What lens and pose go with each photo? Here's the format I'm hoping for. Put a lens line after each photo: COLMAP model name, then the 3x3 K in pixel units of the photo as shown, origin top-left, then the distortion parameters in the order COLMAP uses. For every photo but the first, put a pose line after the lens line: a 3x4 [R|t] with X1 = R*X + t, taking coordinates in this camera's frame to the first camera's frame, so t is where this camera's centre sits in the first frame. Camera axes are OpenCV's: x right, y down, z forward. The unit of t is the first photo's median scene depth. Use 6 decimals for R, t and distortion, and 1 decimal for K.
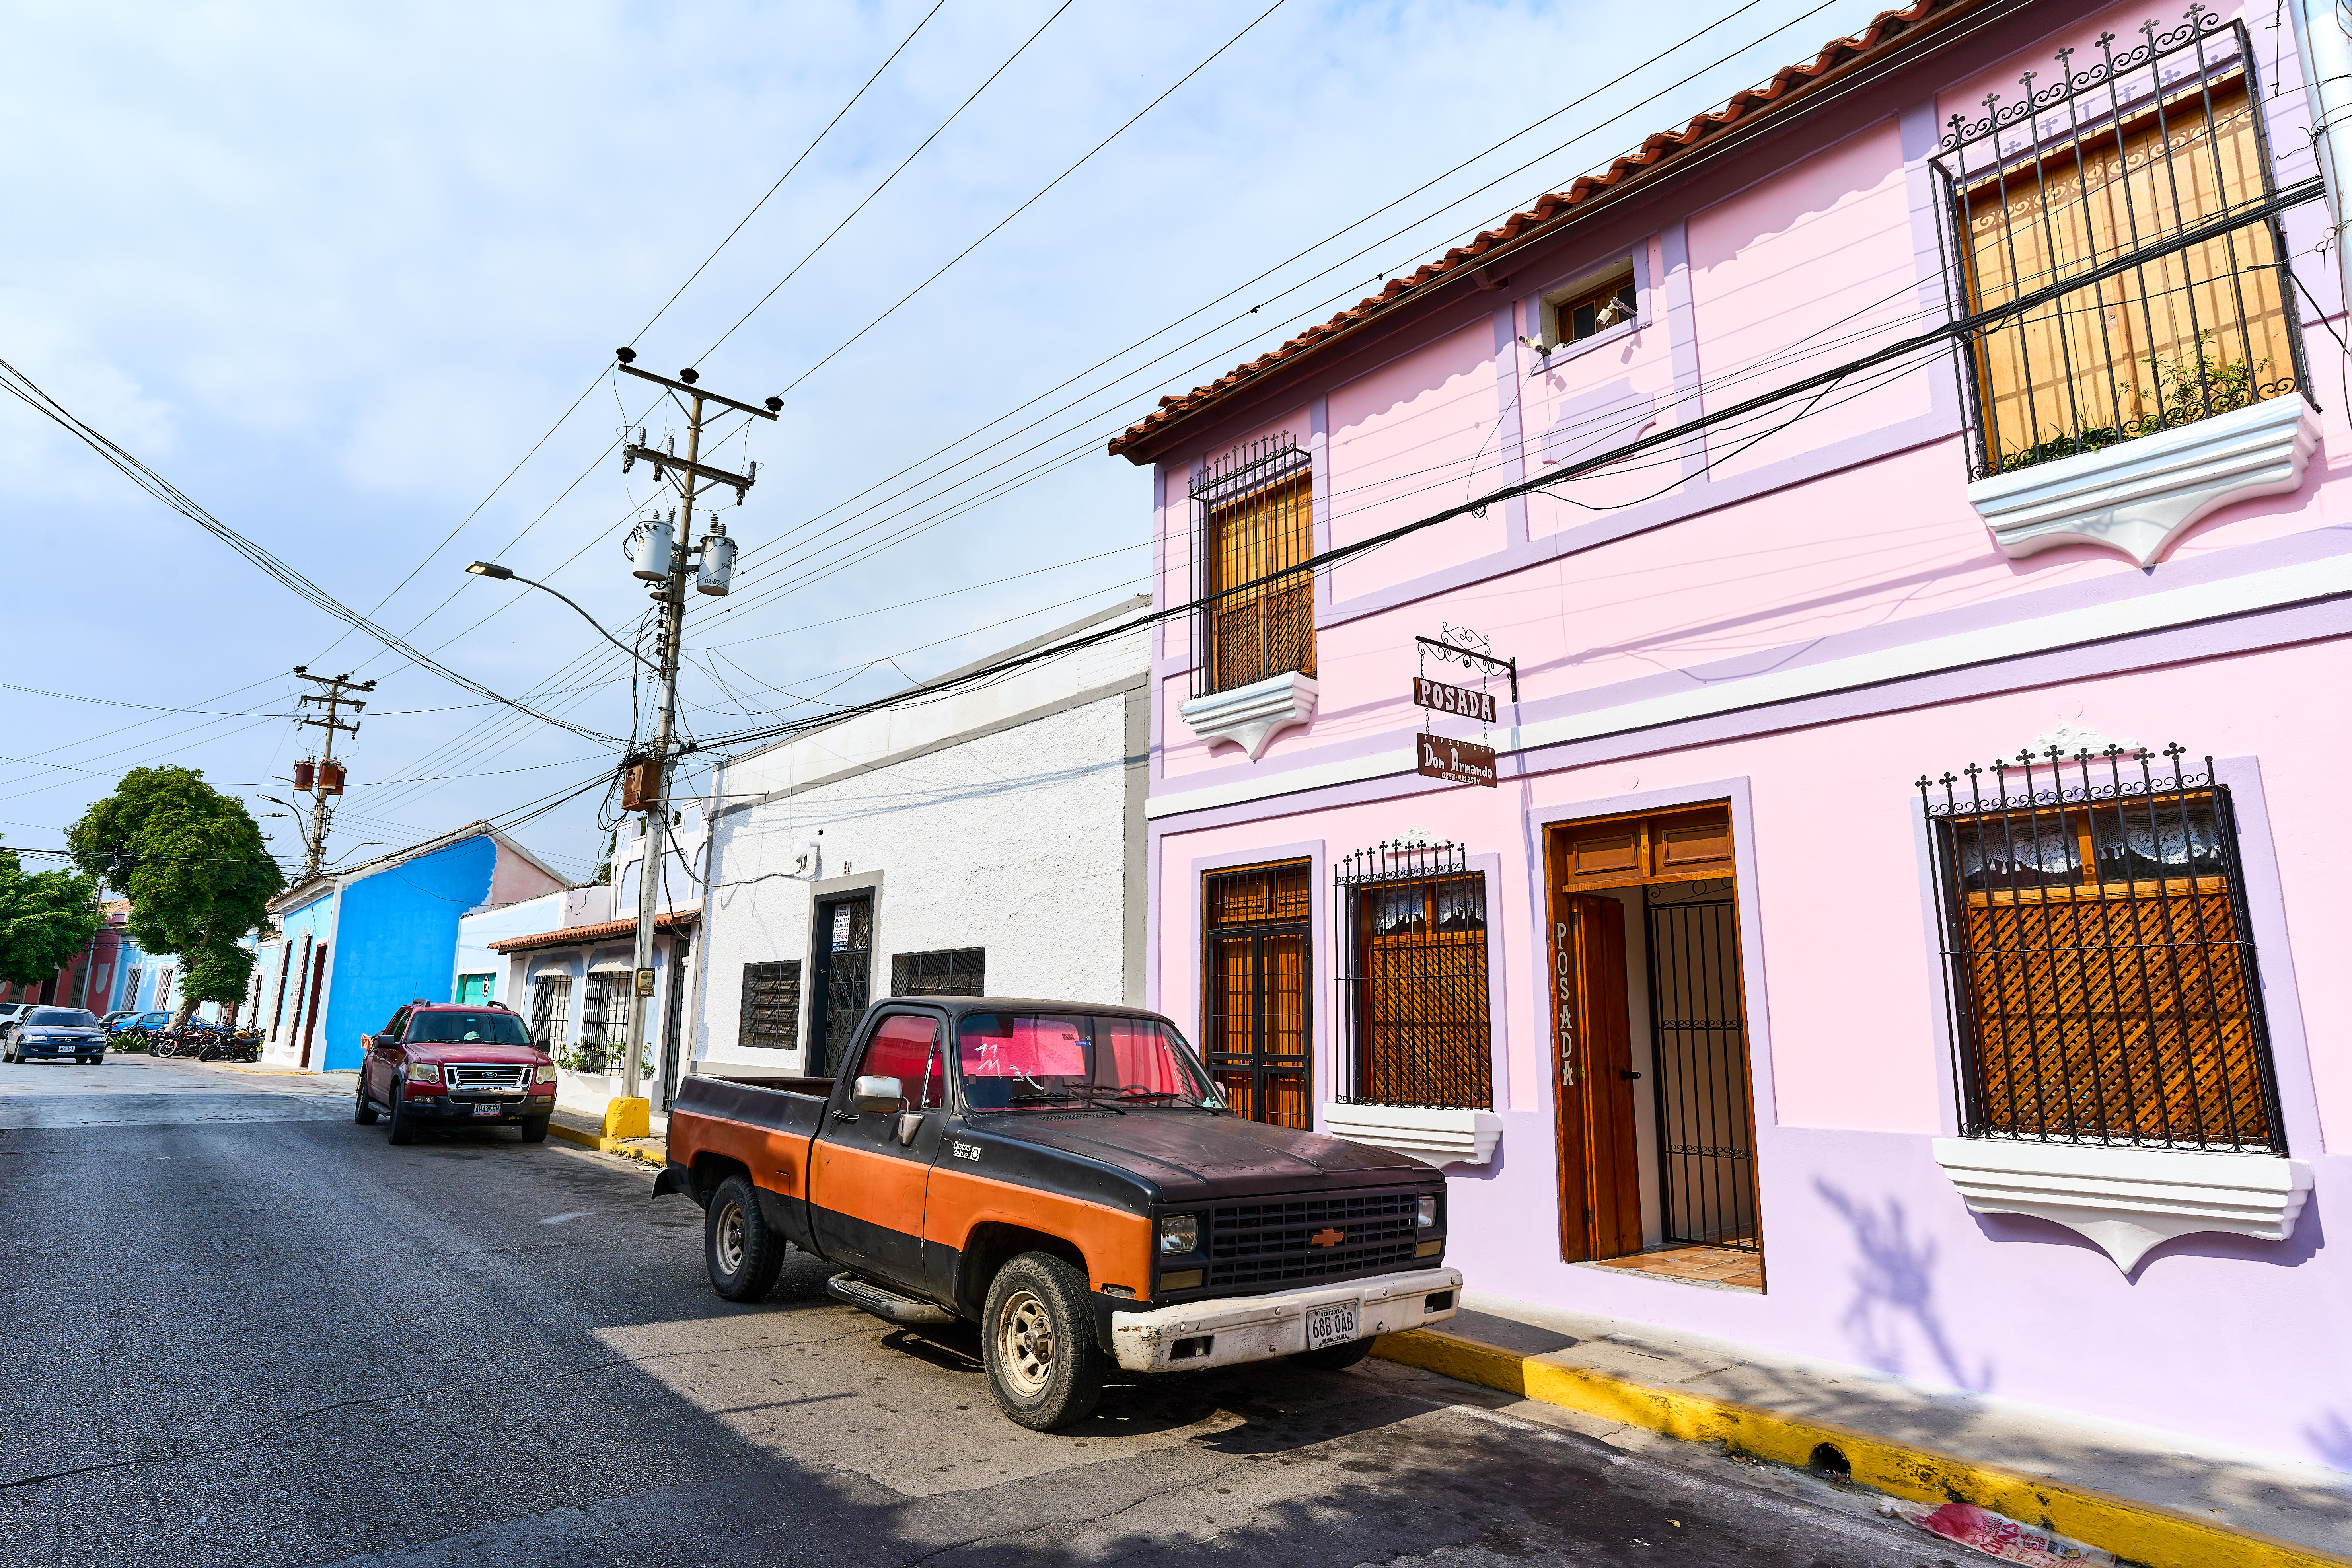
lens RADIAL K [[1287.1, 0, 1175.6], [0, 1287.1, 778.3], [0, 0, 1]] dist [-0.054031, 0.037884]
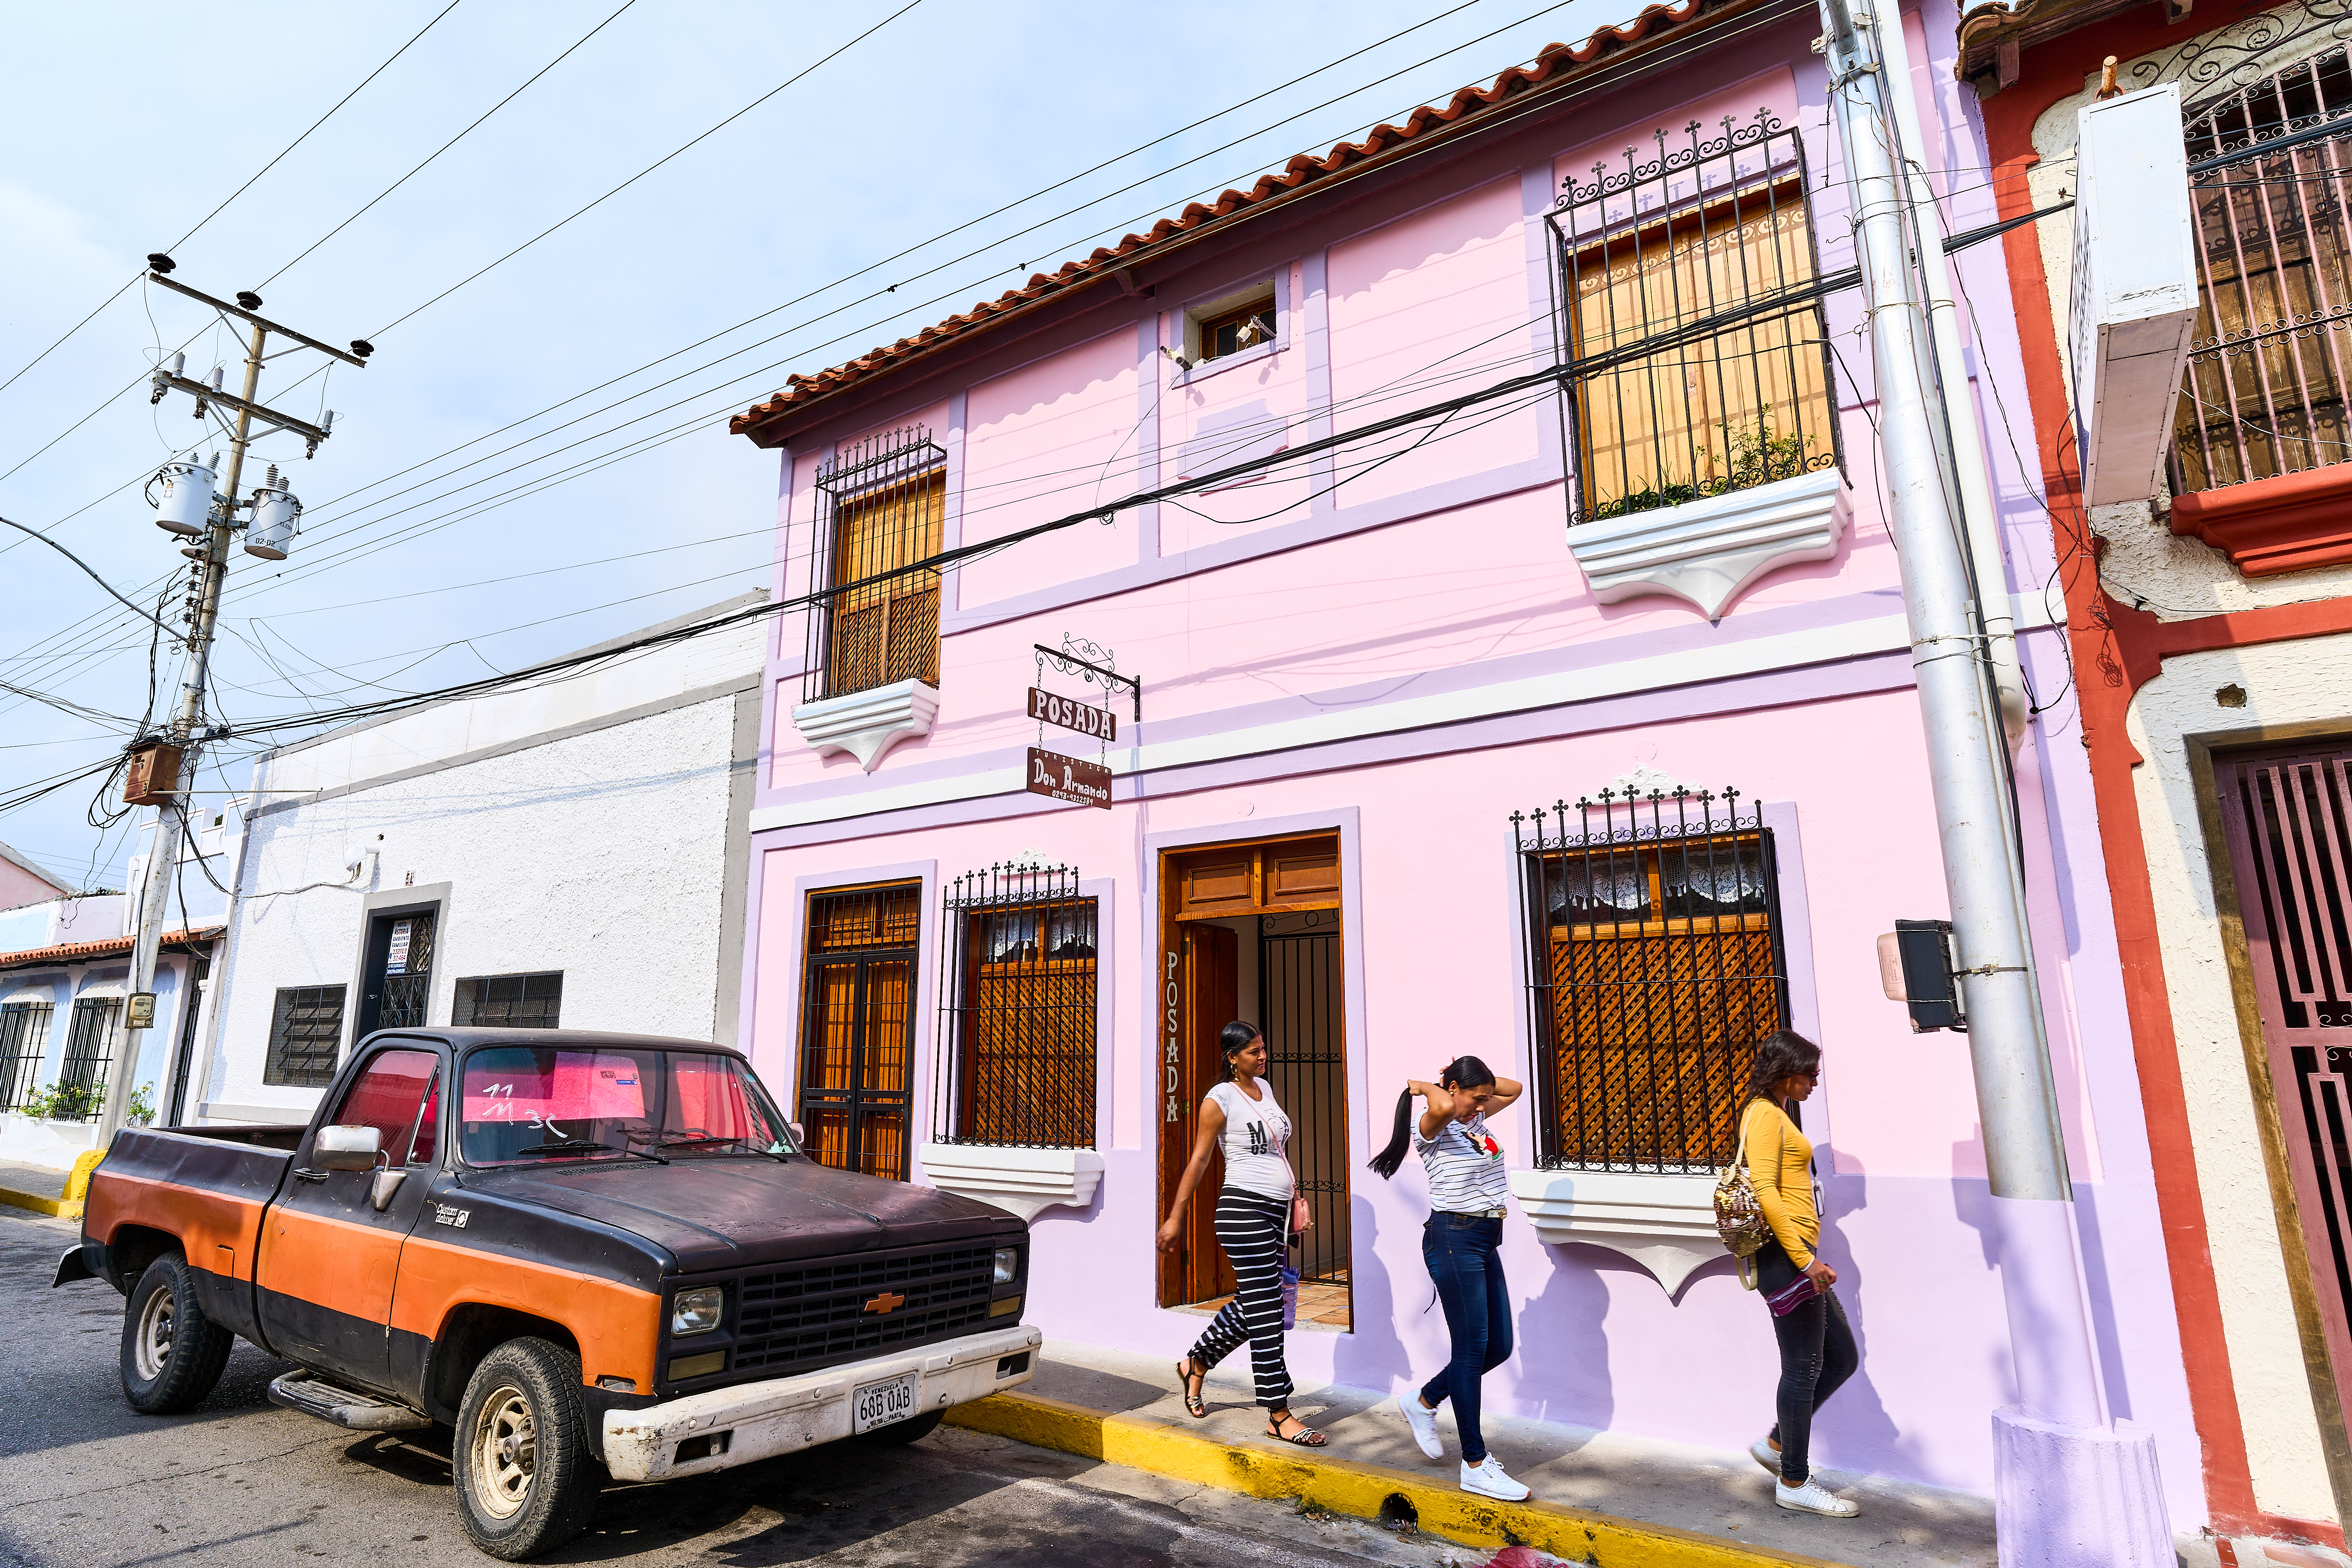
lens RADIAL K [[1268.2, 0, 1193.7], [0, 1268.2, 796.9], [0, 0, 1]] dist [-0.056026, 0.036899]
pose [[0.961925, 0.045660, 0.269474, 0.055471], [-0.042698, 0.998946, -0.016843, 0.011569], [-0.269959, 0.004696, 0.962860, 0.078840]]
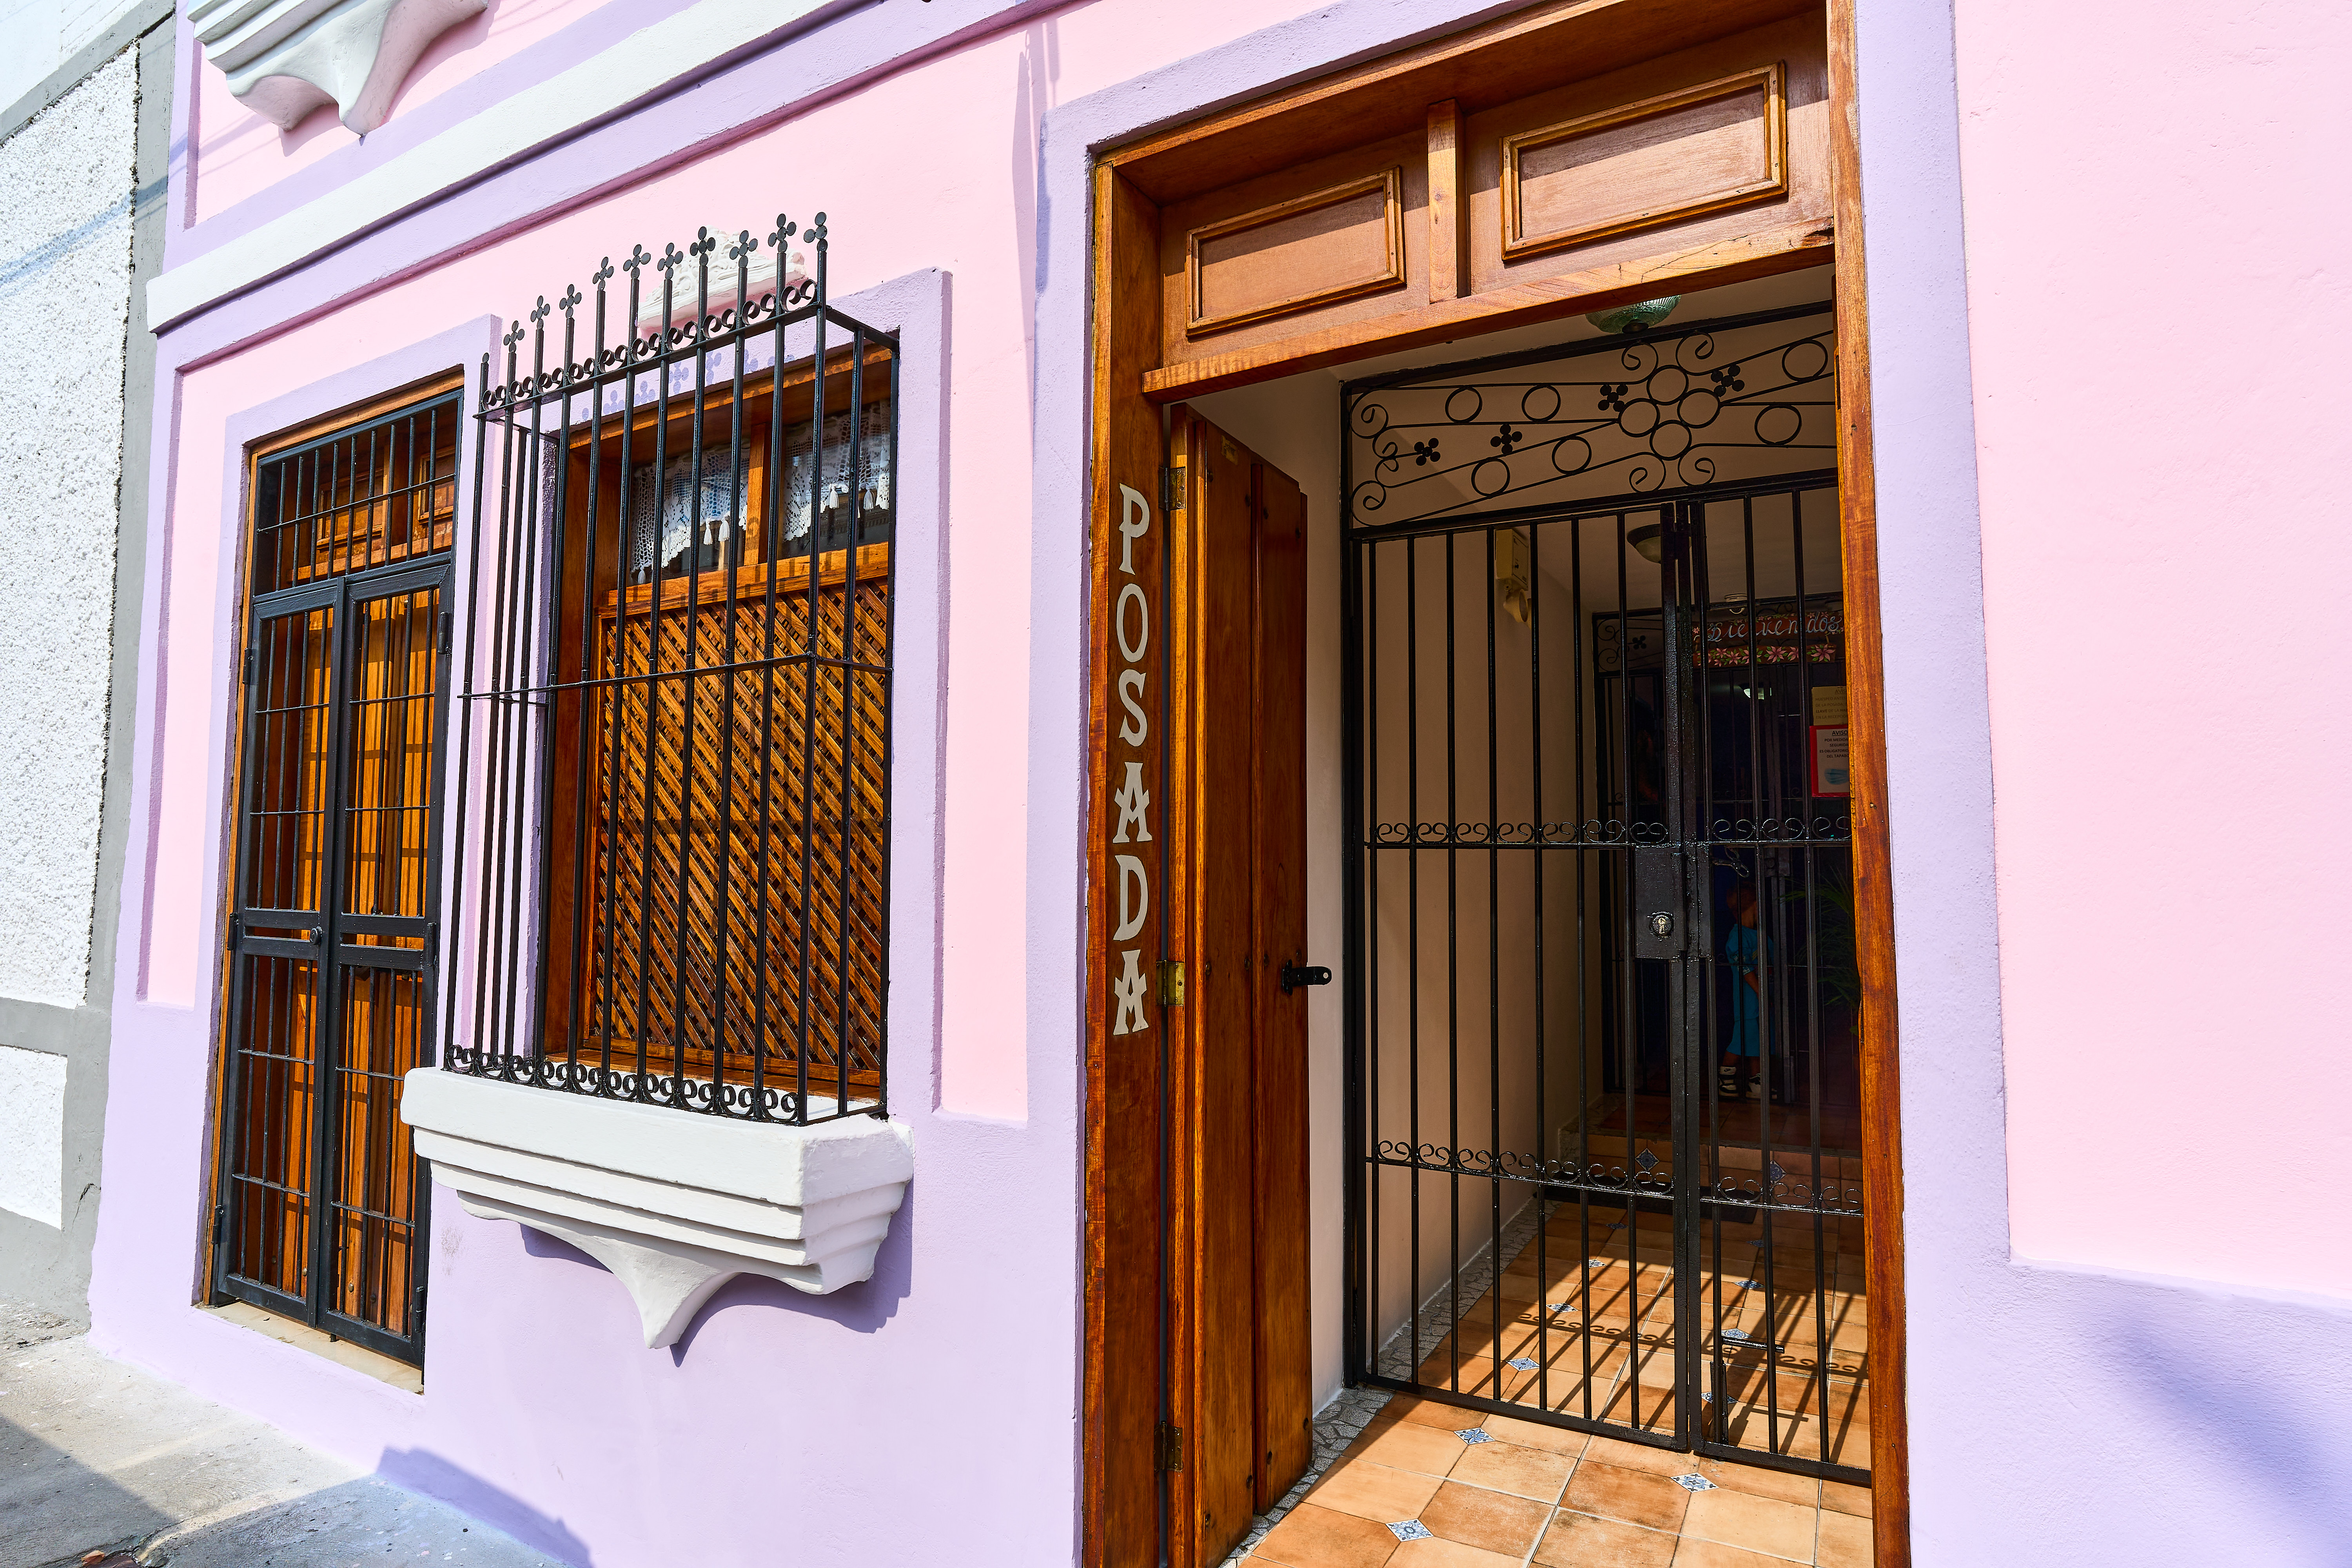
lens RADIAL K [[1287.1, 0, 1175.6], [0, 1287.1, 778.3], [0, 0, 1]] dist [-0.054031, 0.037884]
pose [[0.946703, 0.014173, 0.321795, 0.219604], [-0.057282, 0.990515, 0.124894, 0.143624], [-0.316973, -0.136671, 0.938536, 0.721882]]
